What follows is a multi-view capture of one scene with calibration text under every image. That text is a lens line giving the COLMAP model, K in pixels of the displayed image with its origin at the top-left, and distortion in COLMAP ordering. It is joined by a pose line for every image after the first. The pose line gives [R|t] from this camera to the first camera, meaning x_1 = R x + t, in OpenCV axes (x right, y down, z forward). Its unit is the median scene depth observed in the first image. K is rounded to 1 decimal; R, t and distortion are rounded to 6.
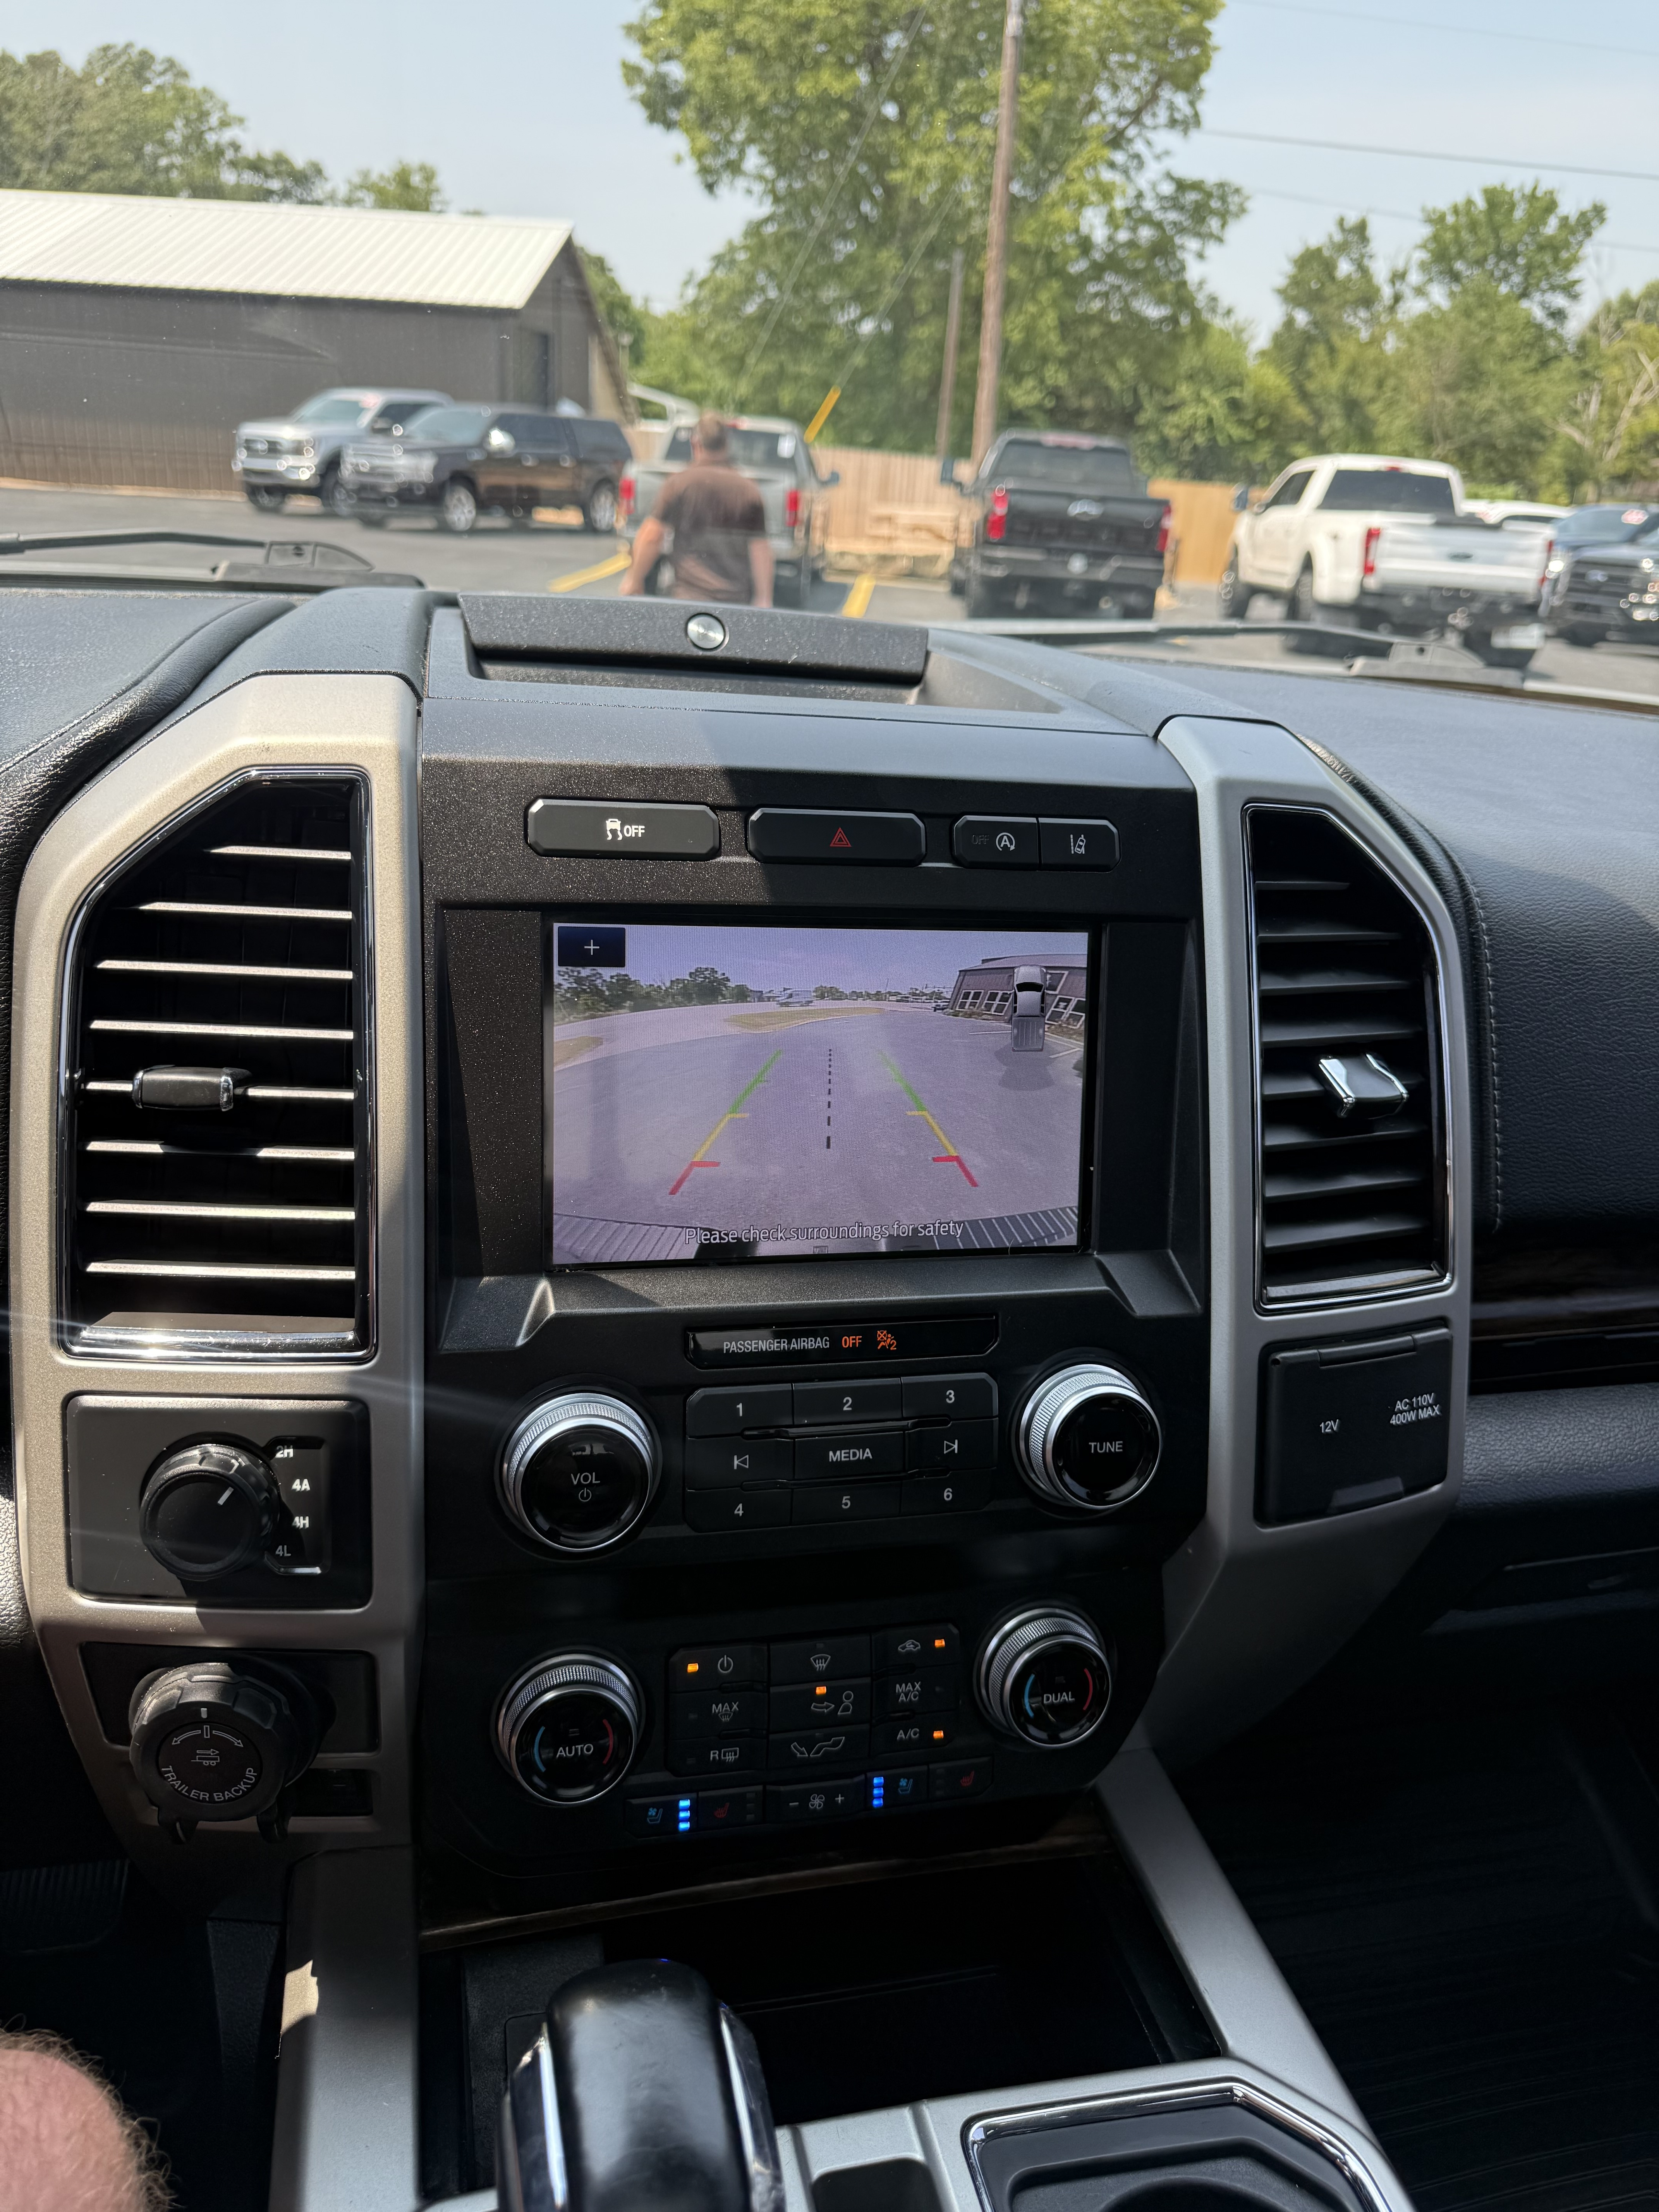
lens RADIAL K [[1618.8, 0, 824.4], [0, 1618.8, 1098.3], [0, 0, 1]] dist [-0.001645, -0.000783]
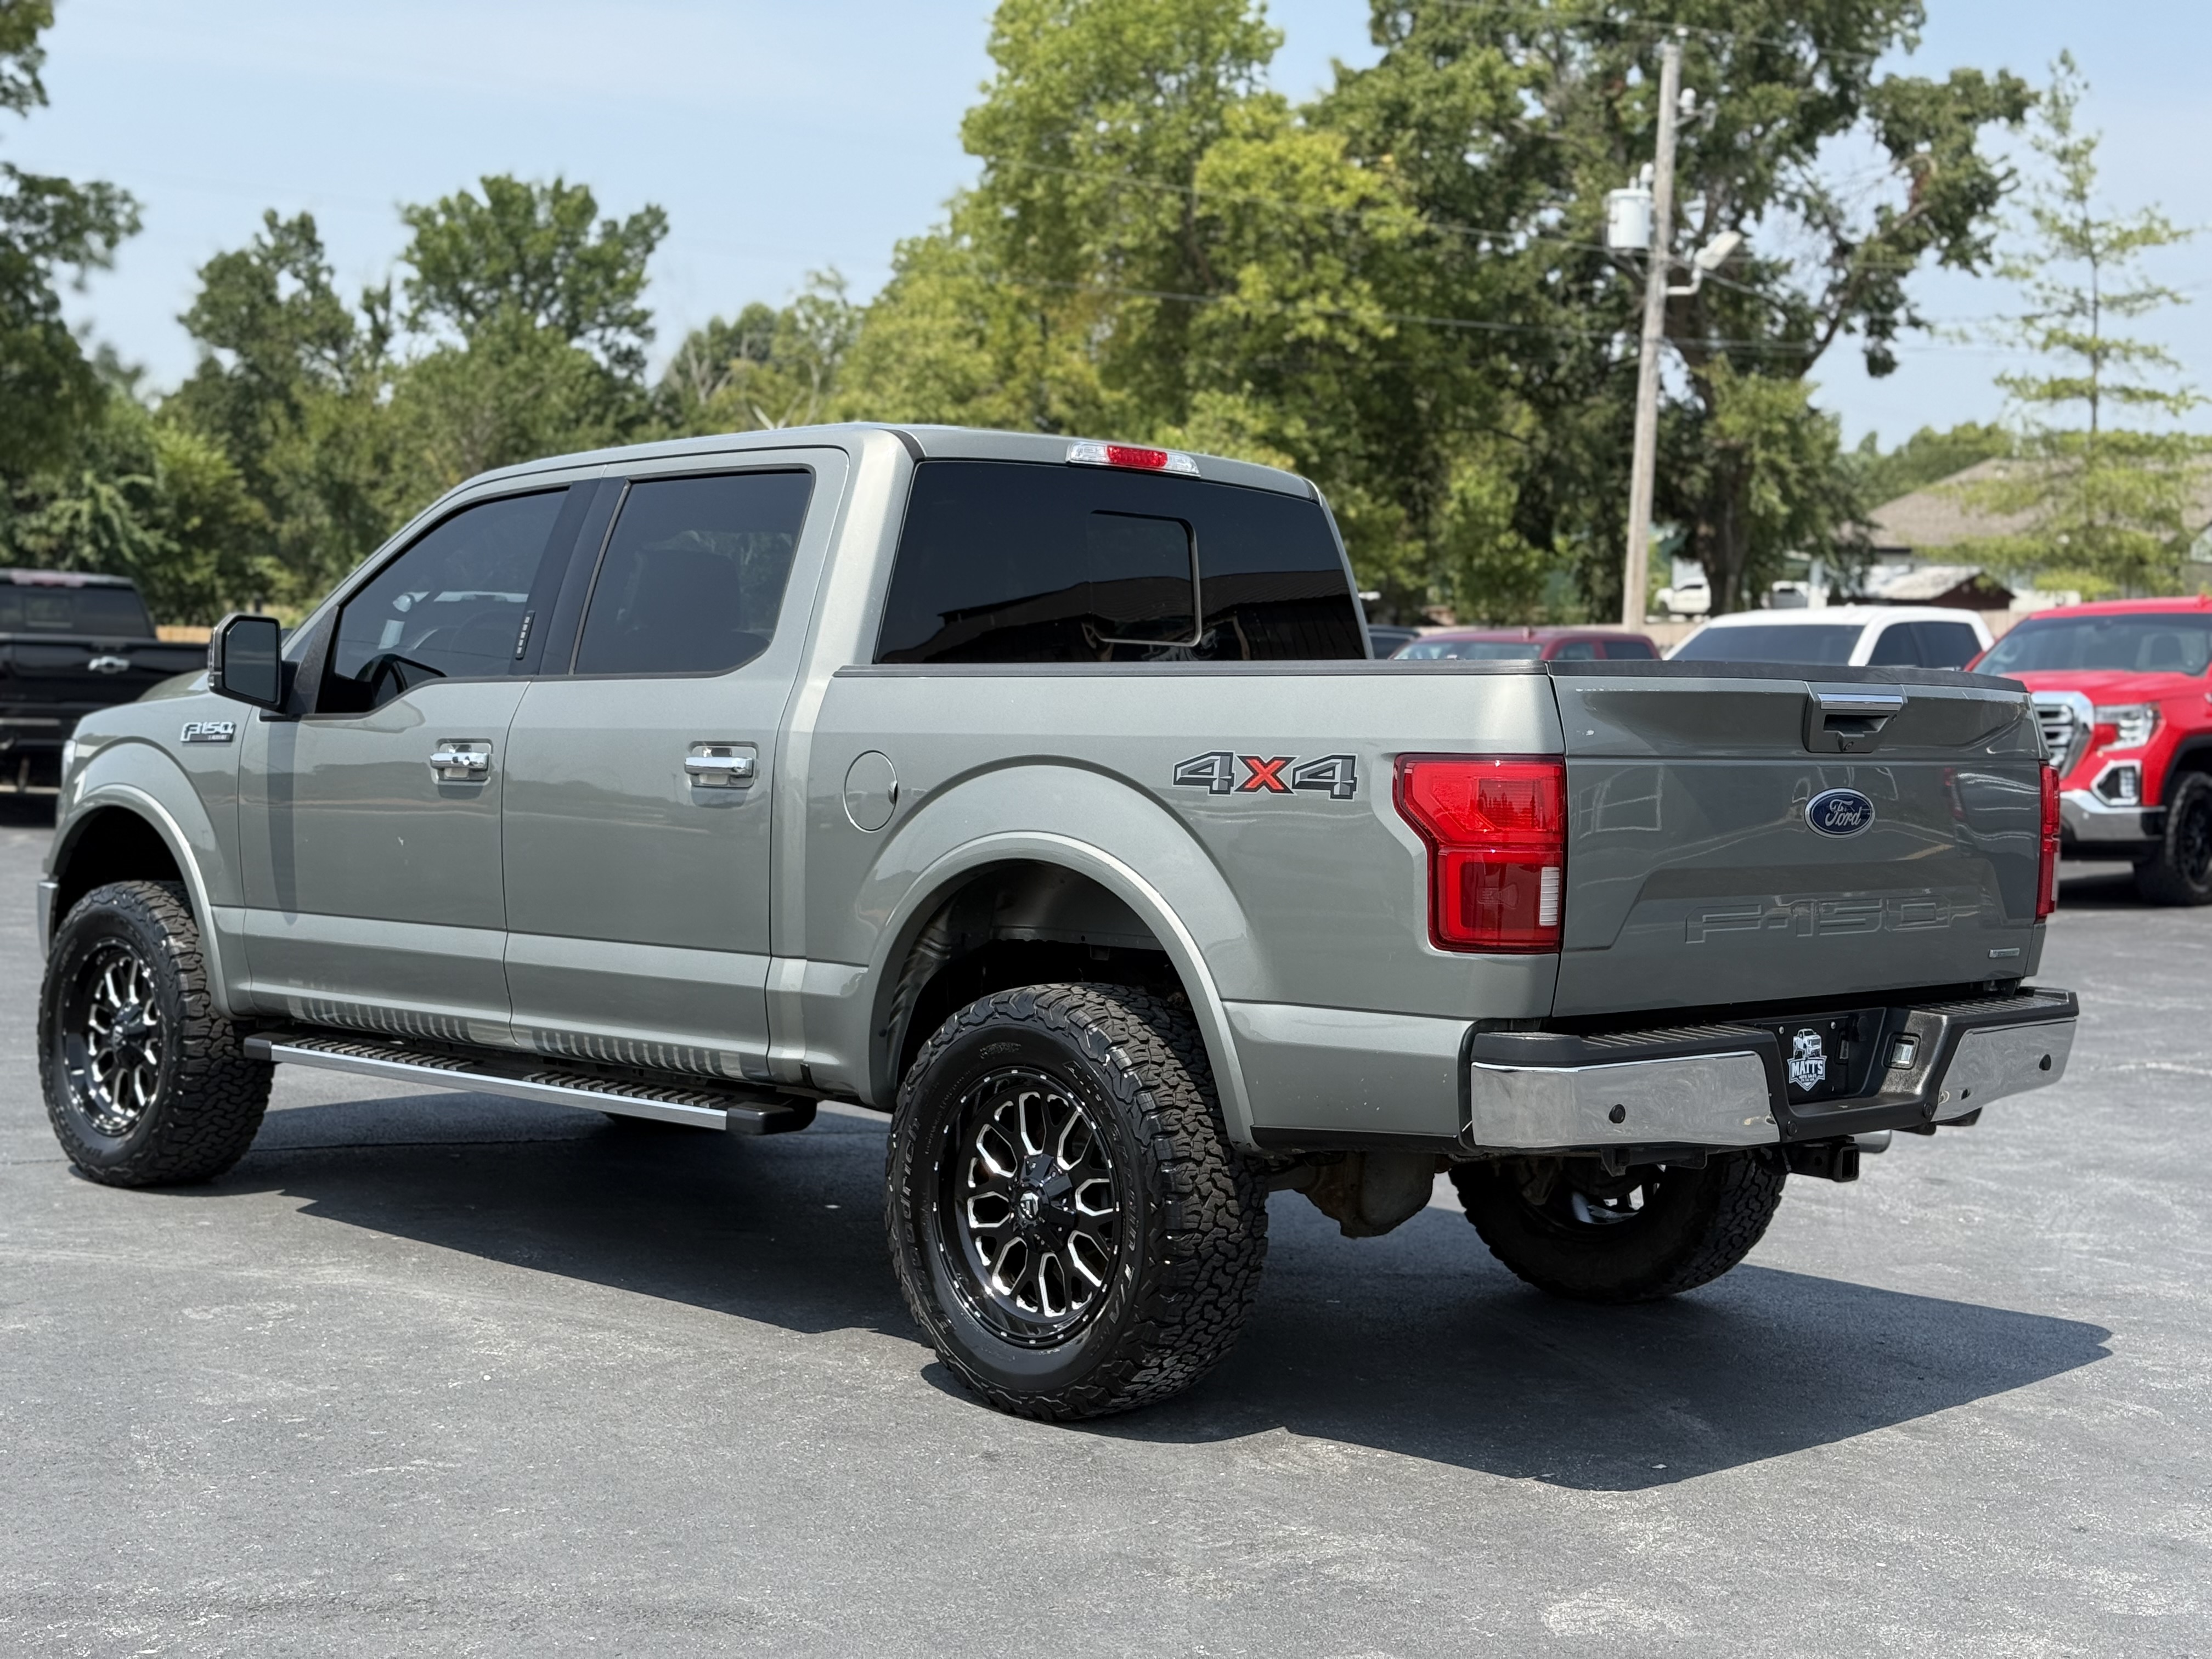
lens RADIAL K [[3118.8, 0, 1106.0], [0, 3118.8, 829.5], [0, 0, 1]] dist [0.108496, 0.007370]
pose [[0.858920, -0.078302, 0.506088, -0.063459], [0.222206, 0.947350, -0.230548, 0.052938], [-0.461390, 0.310478, 0.831097, -0.141944]]
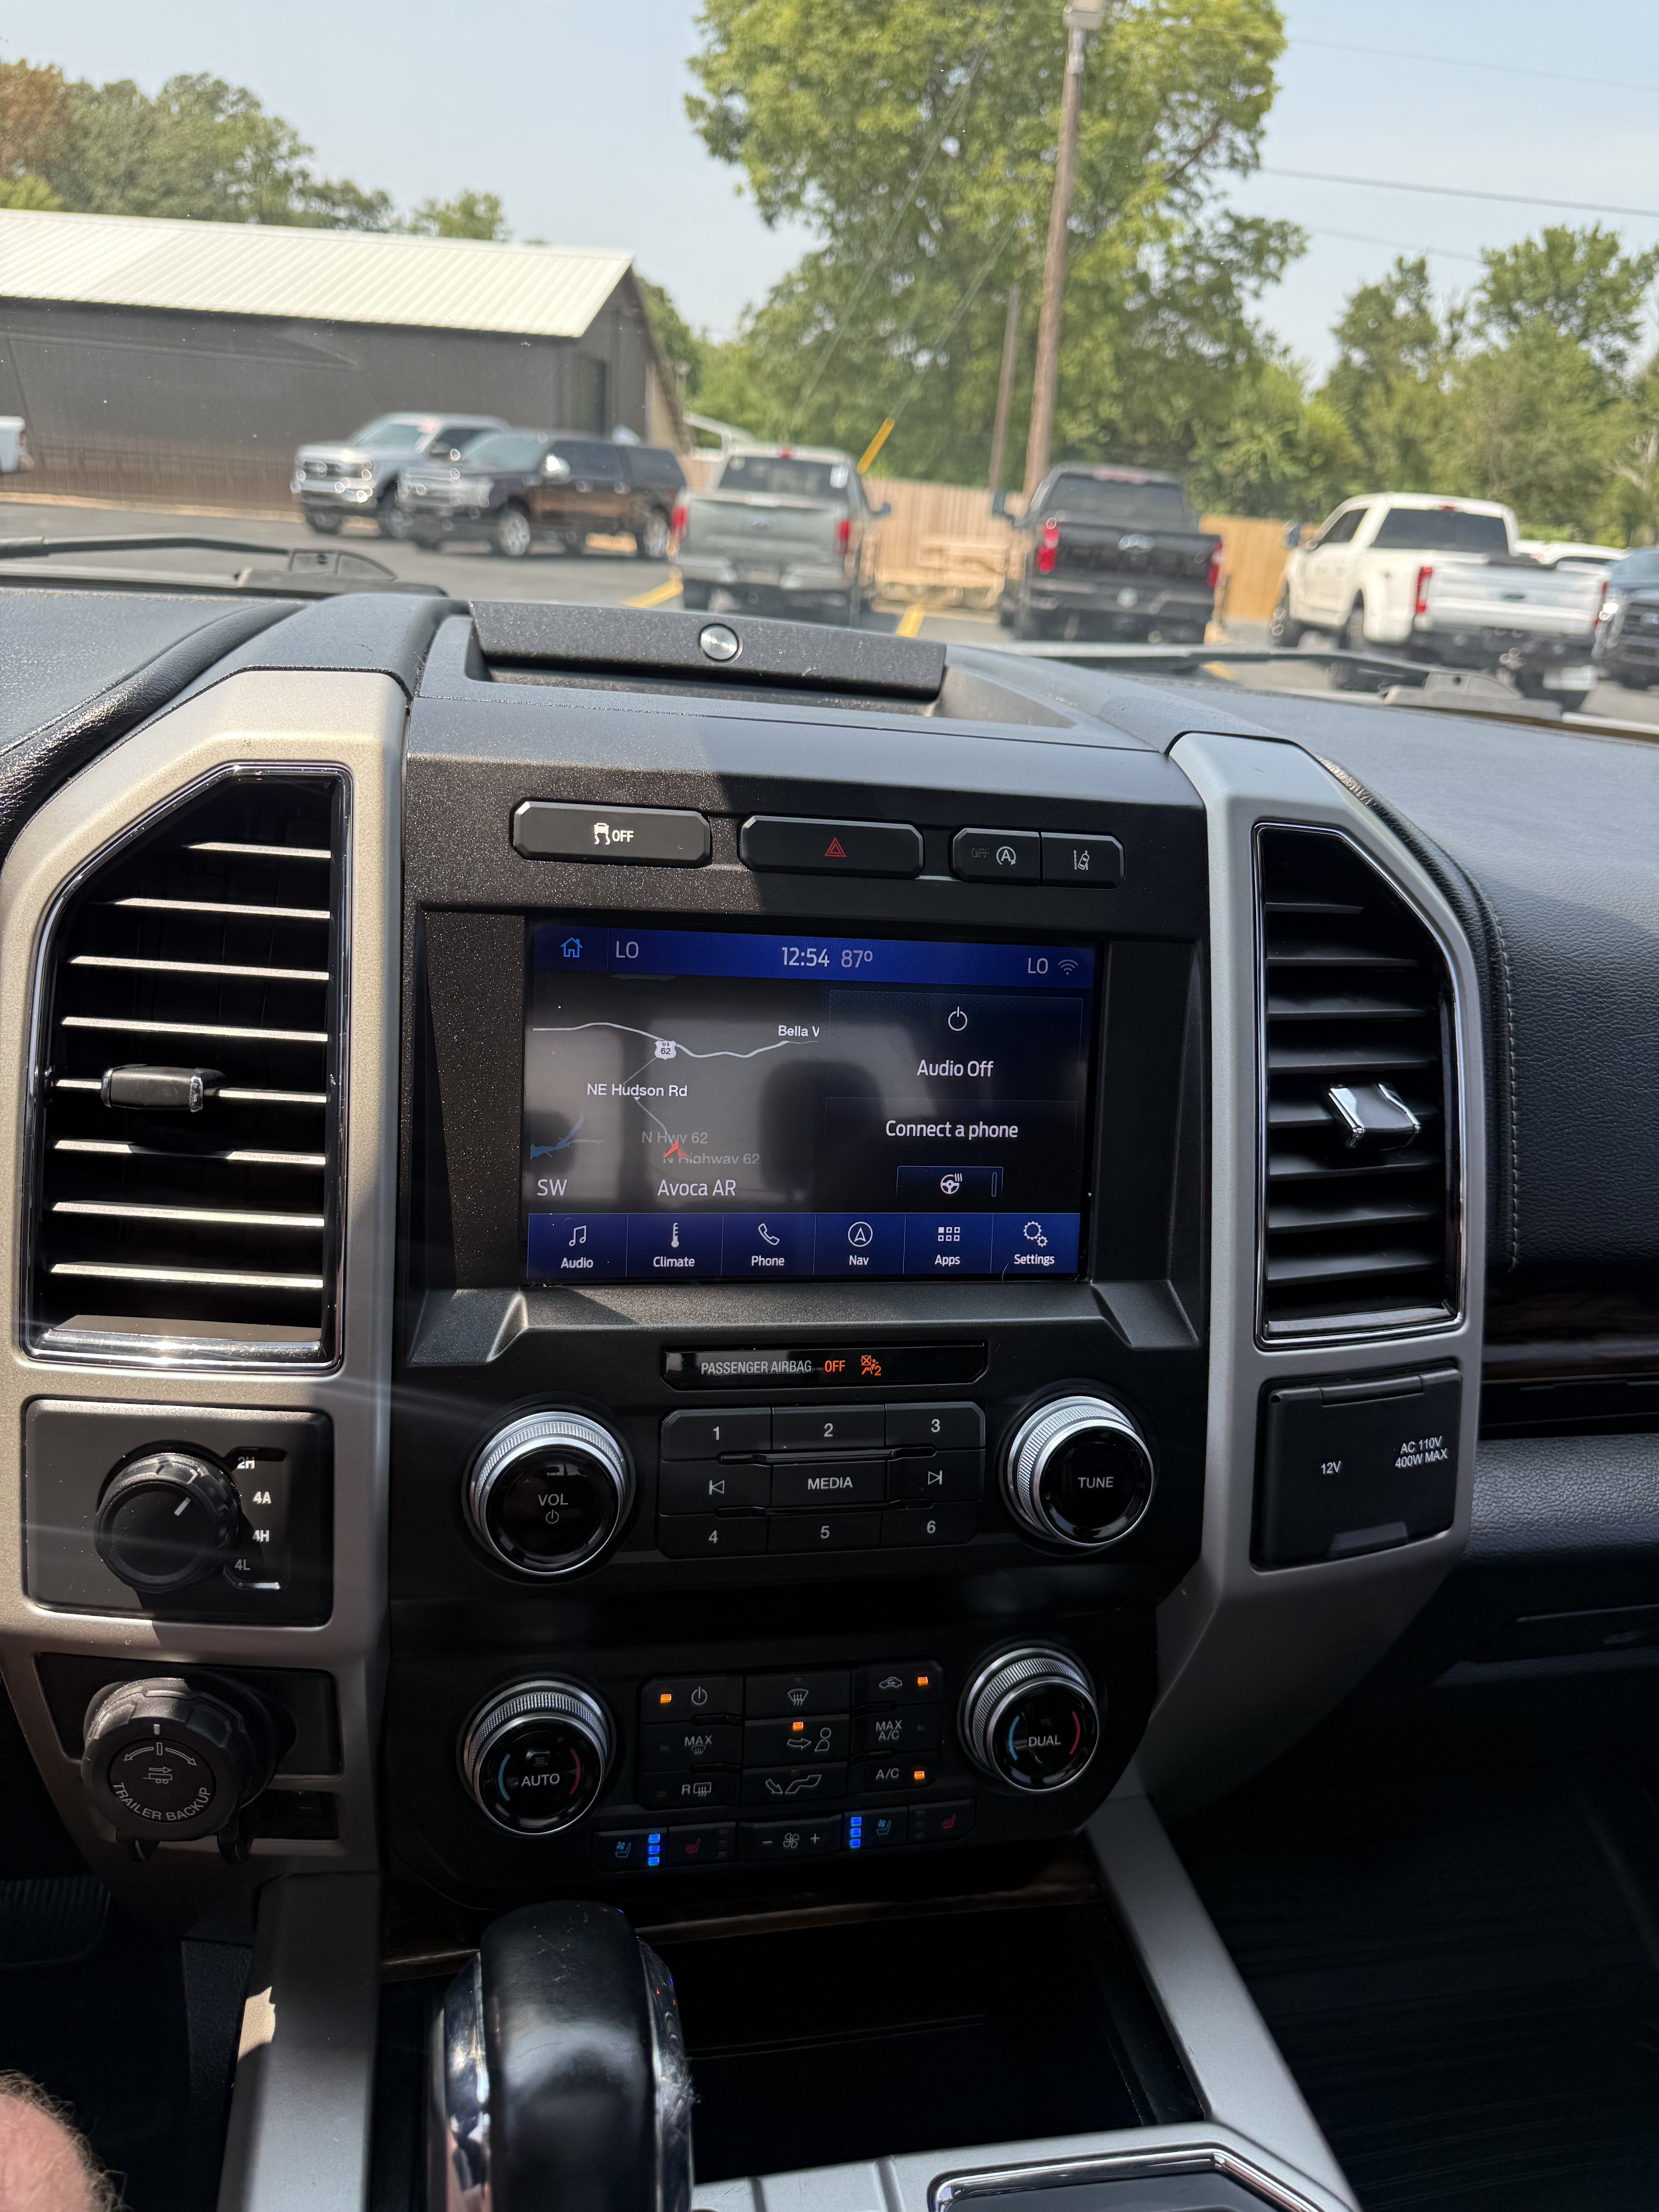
lens RADIAL K [[1618.7, 0, 829.5], [0, 1618.7, 1106.0], [0, 0, 1]] dist [-0.004400, 0.002488]
pose [[0.999492, 0.023479, -0.021568, 0.001917], [-0.023751, 0.999641, -0.012421, 0.000407], [0.021269, 0.012927, 0.999690, 0.001732]]
